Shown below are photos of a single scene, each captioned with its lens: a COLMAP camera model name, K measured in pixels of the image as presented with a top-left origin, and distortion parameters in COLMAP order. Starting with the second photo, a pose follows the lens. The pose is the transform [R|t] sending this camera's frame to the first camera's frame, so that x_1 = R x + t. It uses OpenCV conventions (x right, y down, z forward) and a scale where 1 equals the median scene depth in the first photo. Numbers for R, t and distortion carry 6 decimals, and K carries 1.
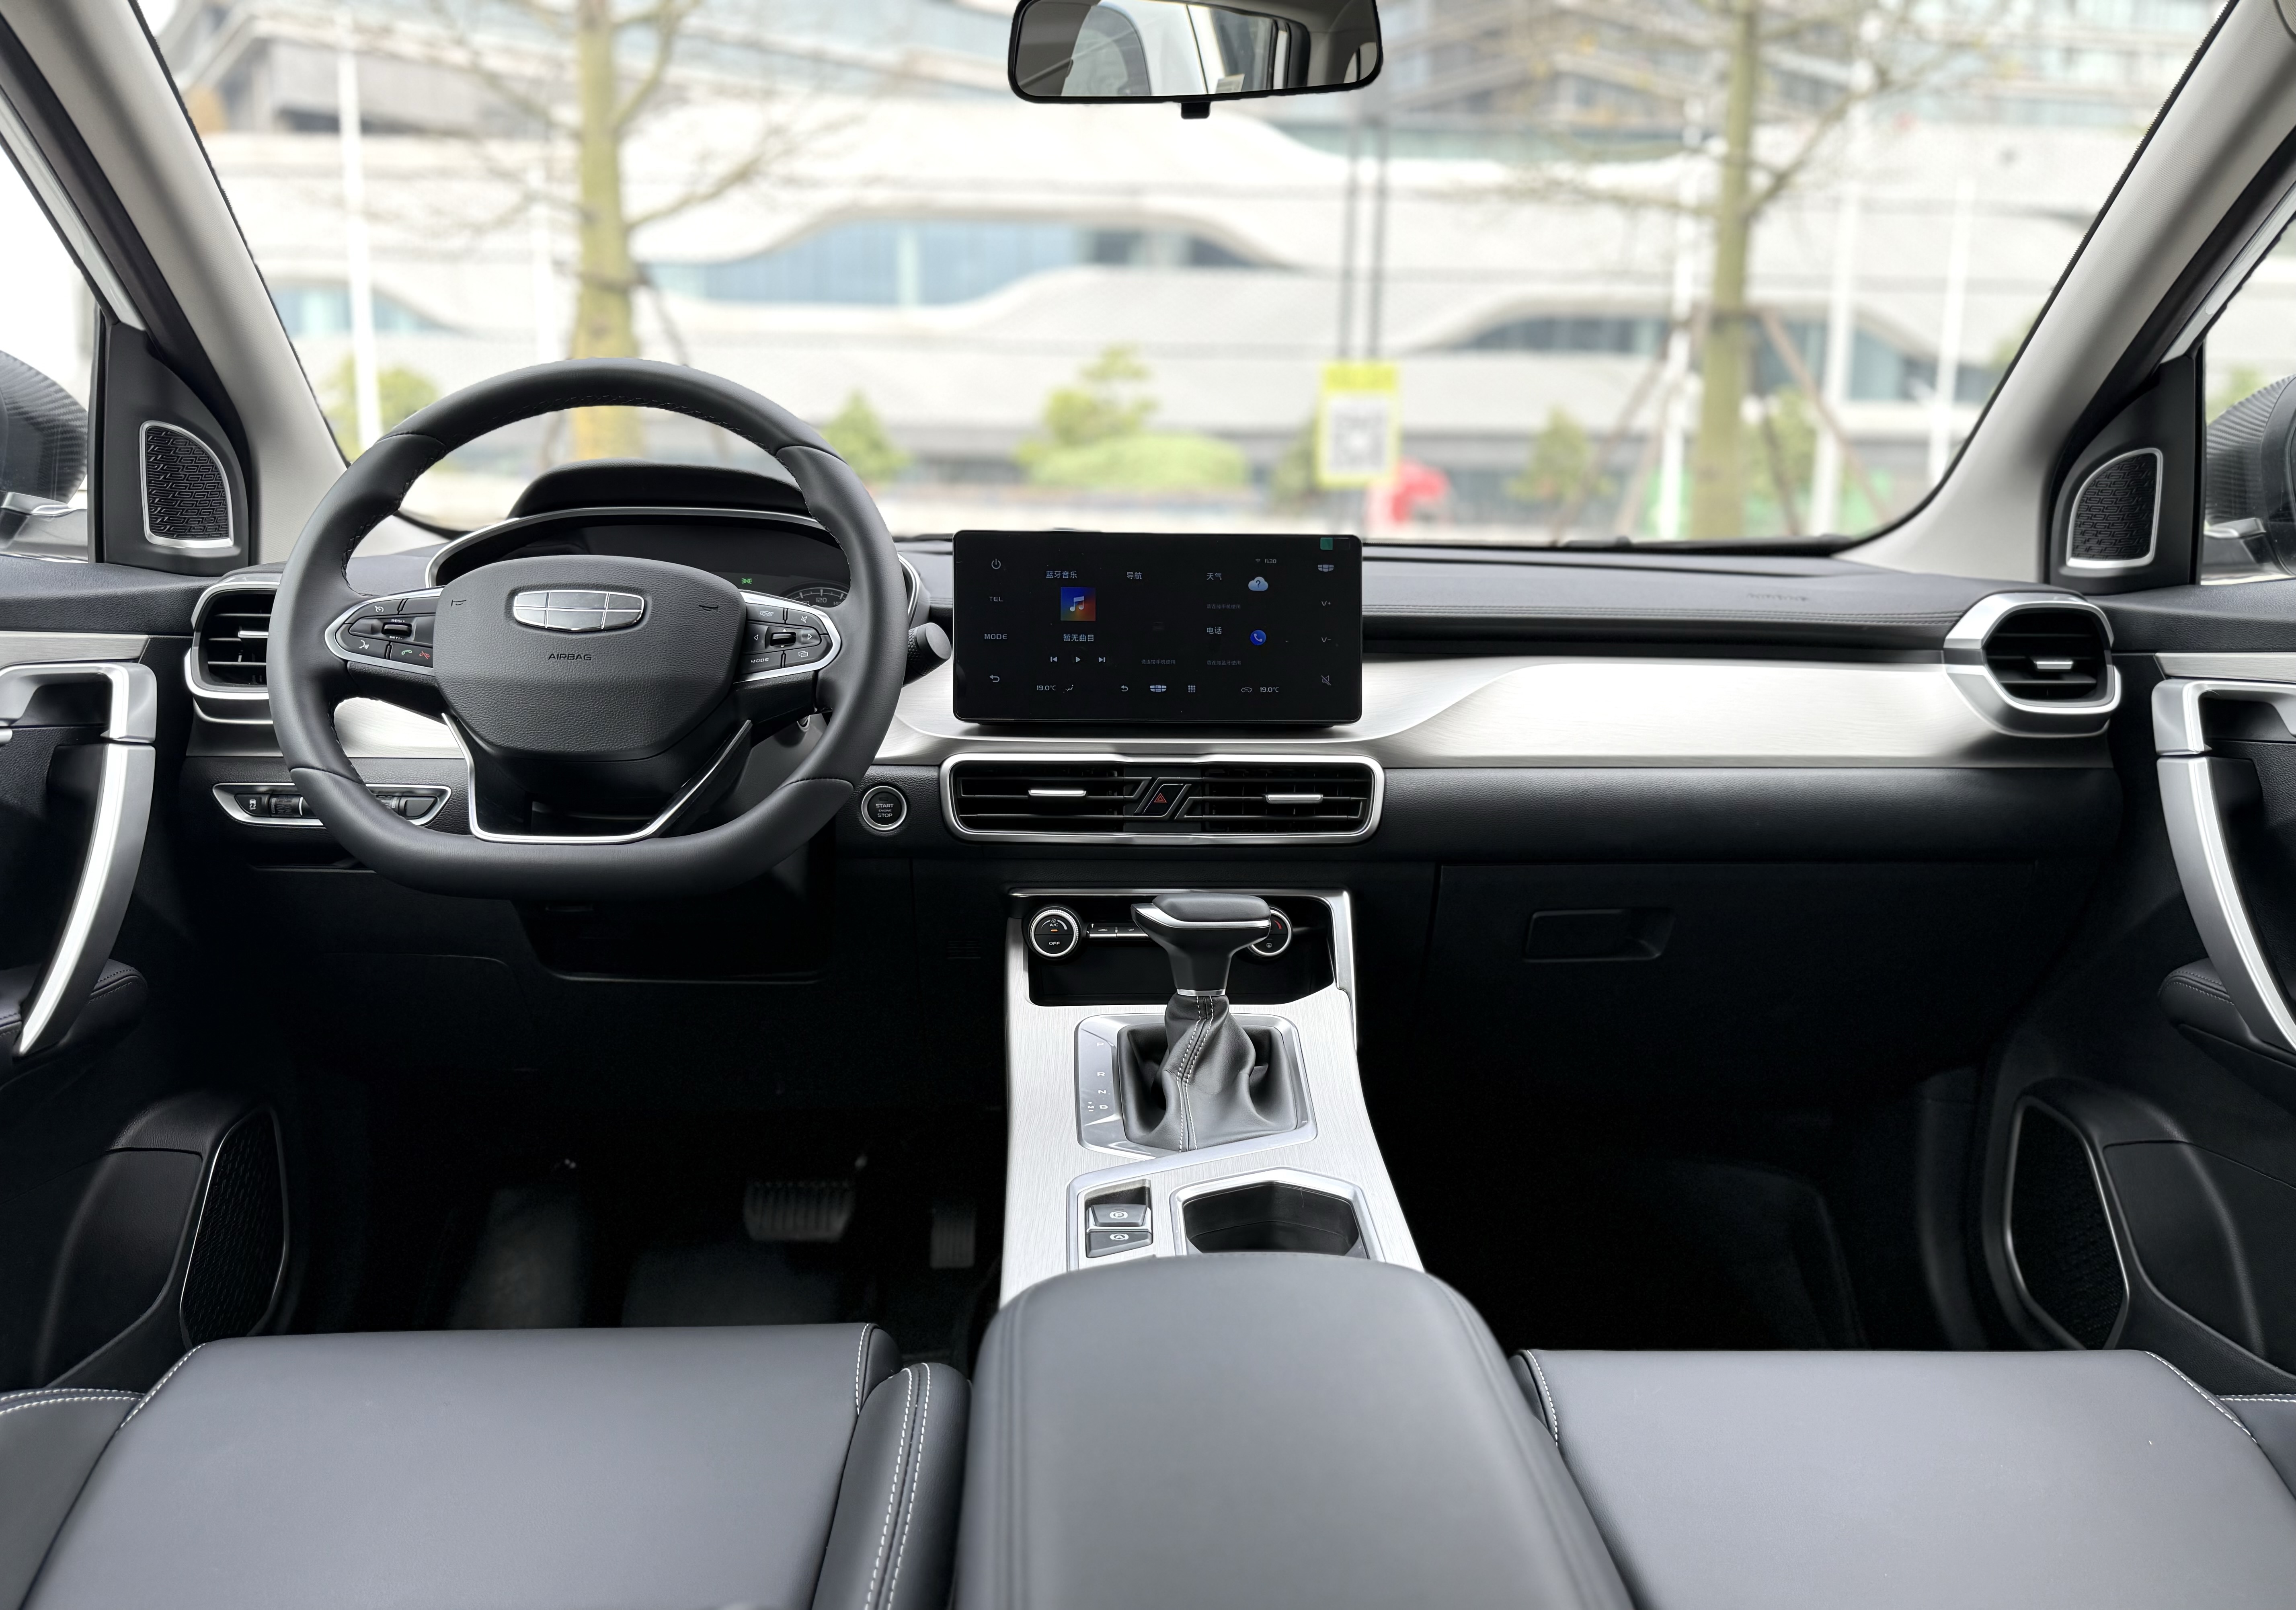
lens RADIAL K [[1852.4, 0, 1155.8], [0, 1852.4, 861.4], [0, 0, 1]] dist [0.025550, -0.045296]
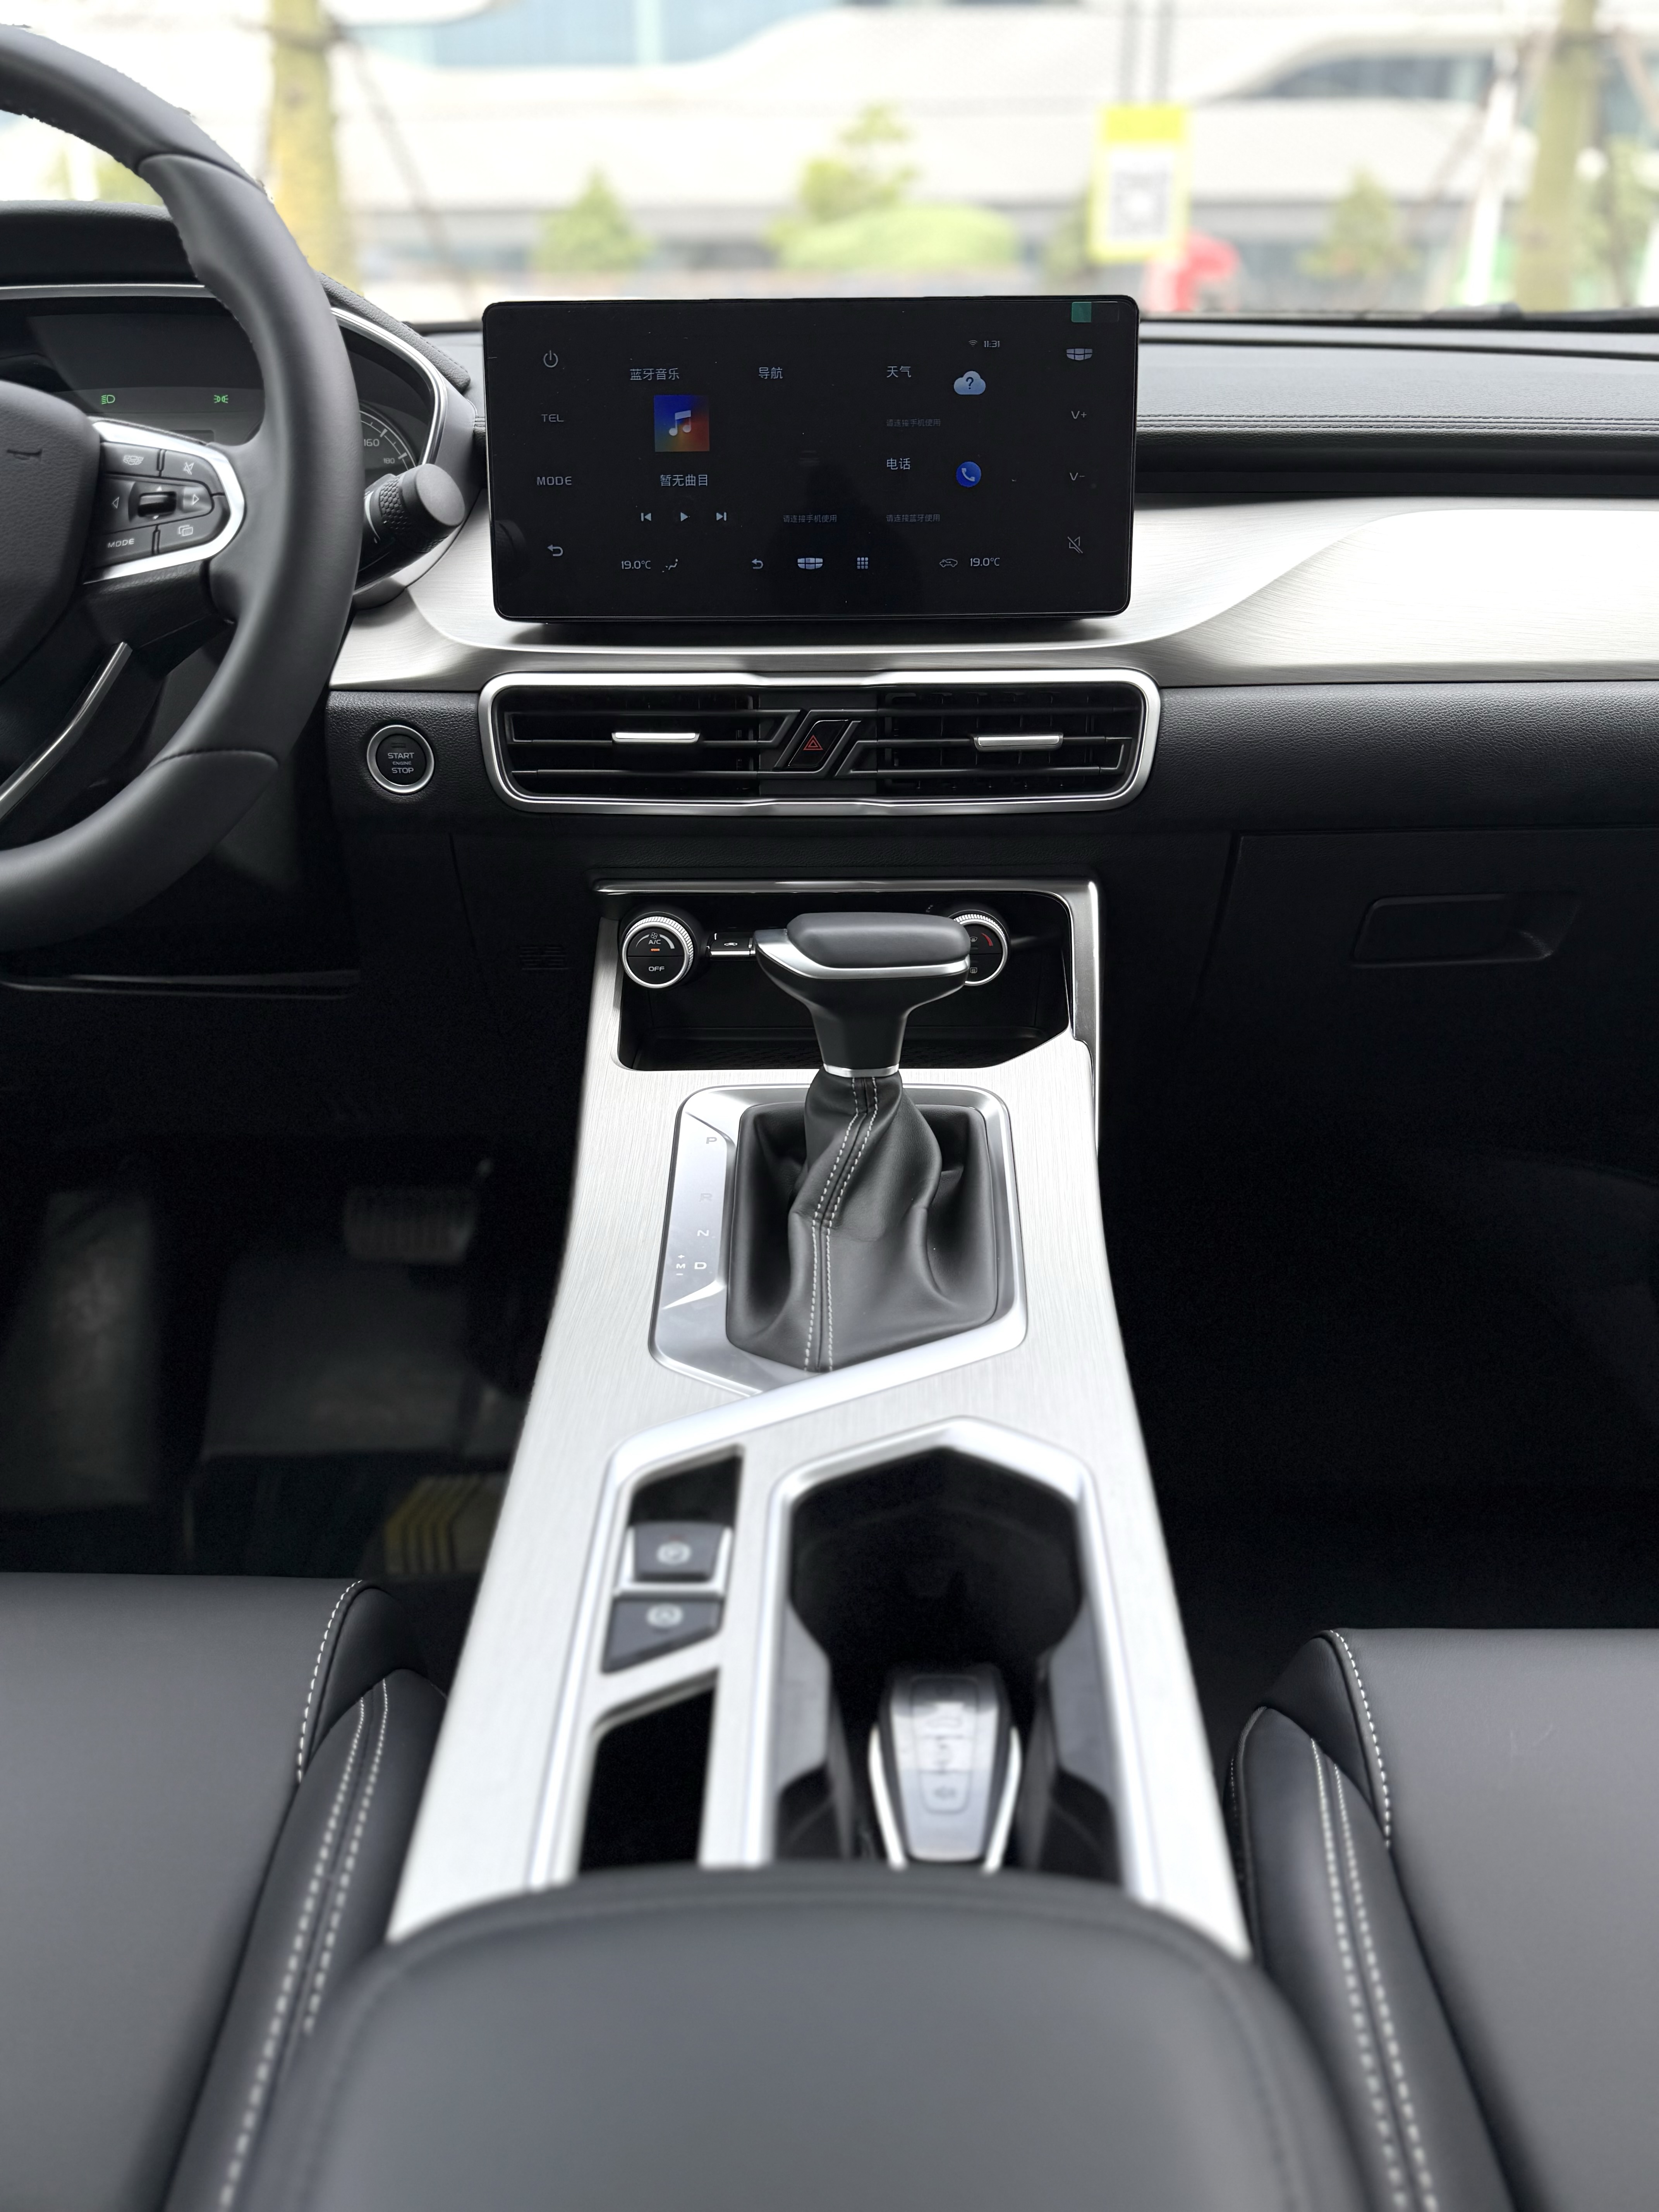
lens RADIAL K [[1781.8, 0, 789.7], [0, 1781.8, 1202.6], [0, 0, 1]] dist [0.016938, -0.076271]
pose [[0.997571, 0.008879, -0.069095, 0.039223], [0.010718, 0.960474, 0.278164, -0.053331], [0.068833, -0.278229, 0.958045, 0.351225]]
